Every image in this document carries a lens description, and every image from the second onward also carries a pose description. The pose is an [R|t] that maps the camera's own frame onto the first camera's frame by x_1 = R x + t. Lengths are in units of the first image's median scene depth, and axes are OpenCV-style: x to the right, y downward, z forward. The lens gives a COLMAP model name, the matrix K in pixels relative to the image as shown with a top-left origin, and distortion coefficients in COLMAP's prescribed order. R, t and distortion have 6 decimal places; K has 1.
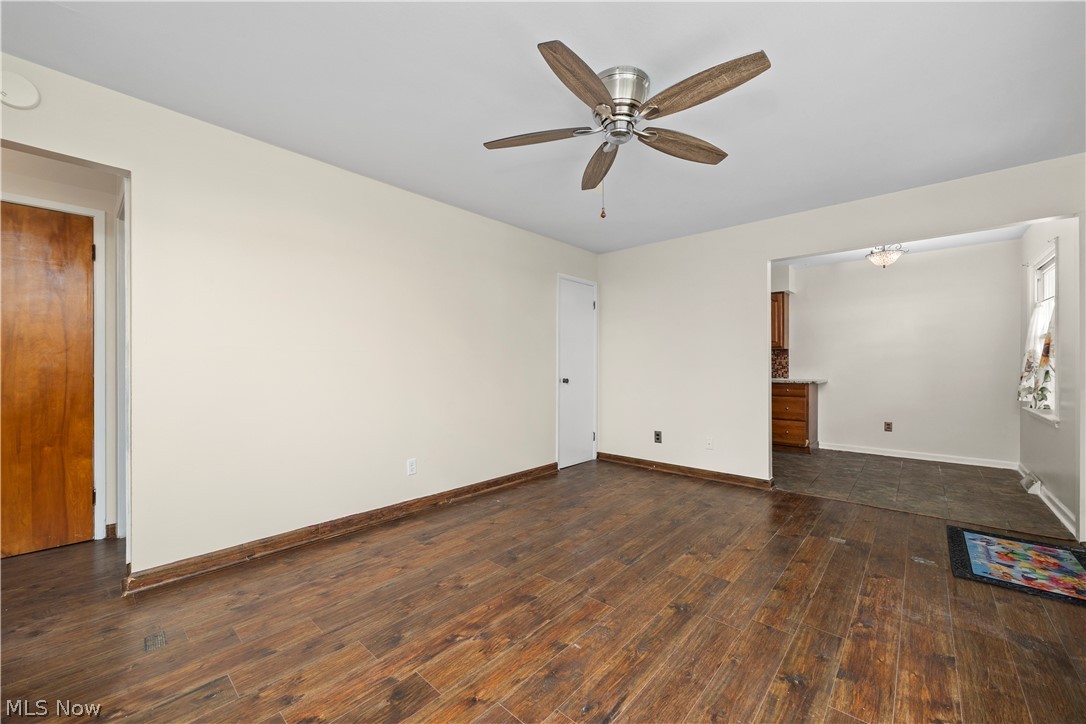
lens RADIAL K [[426.2, 0, 547.3], [0, 426.2, 364.6], [0, 0, 1]] dist [-0.000803, -0.000498]
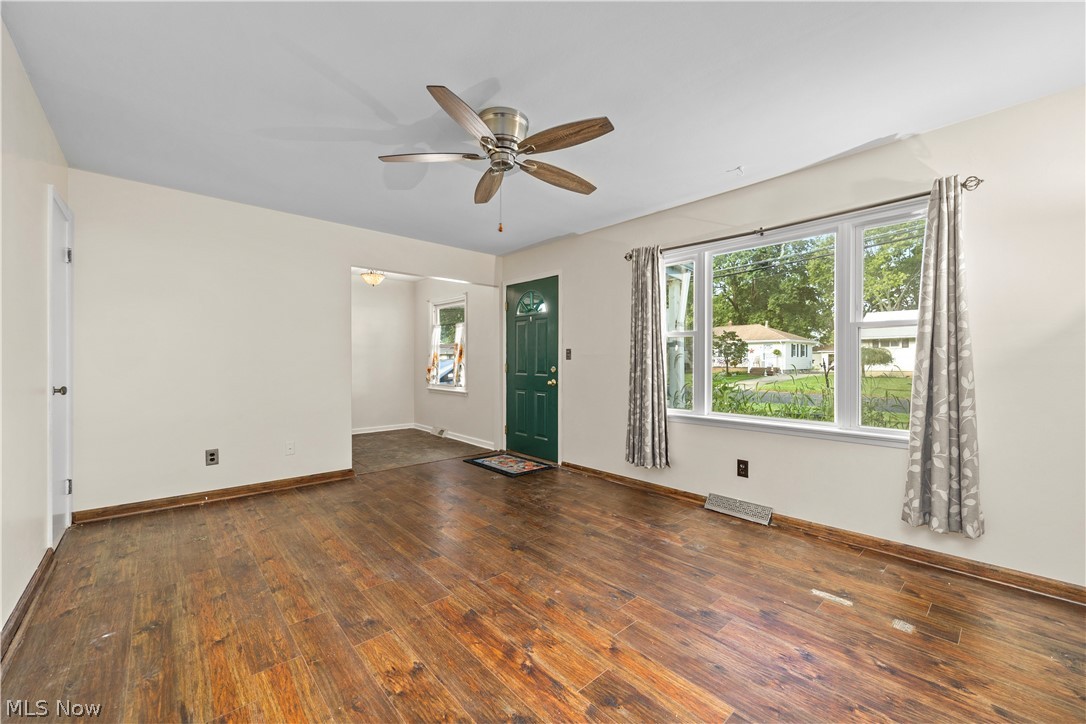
lens RADIAL K [[426.2, 0, 543.6], [0, 426.2, 368.7], [0, 0, 1]] dist [-0.000803, -0.000498]
pose [[0.101828, -0.016856, 0.994659, -0.886116], [-0.003757, 0.999843, 0.017328, -0.006596], [-0.994795, -0.005502, 0.101749, 0.702703]]
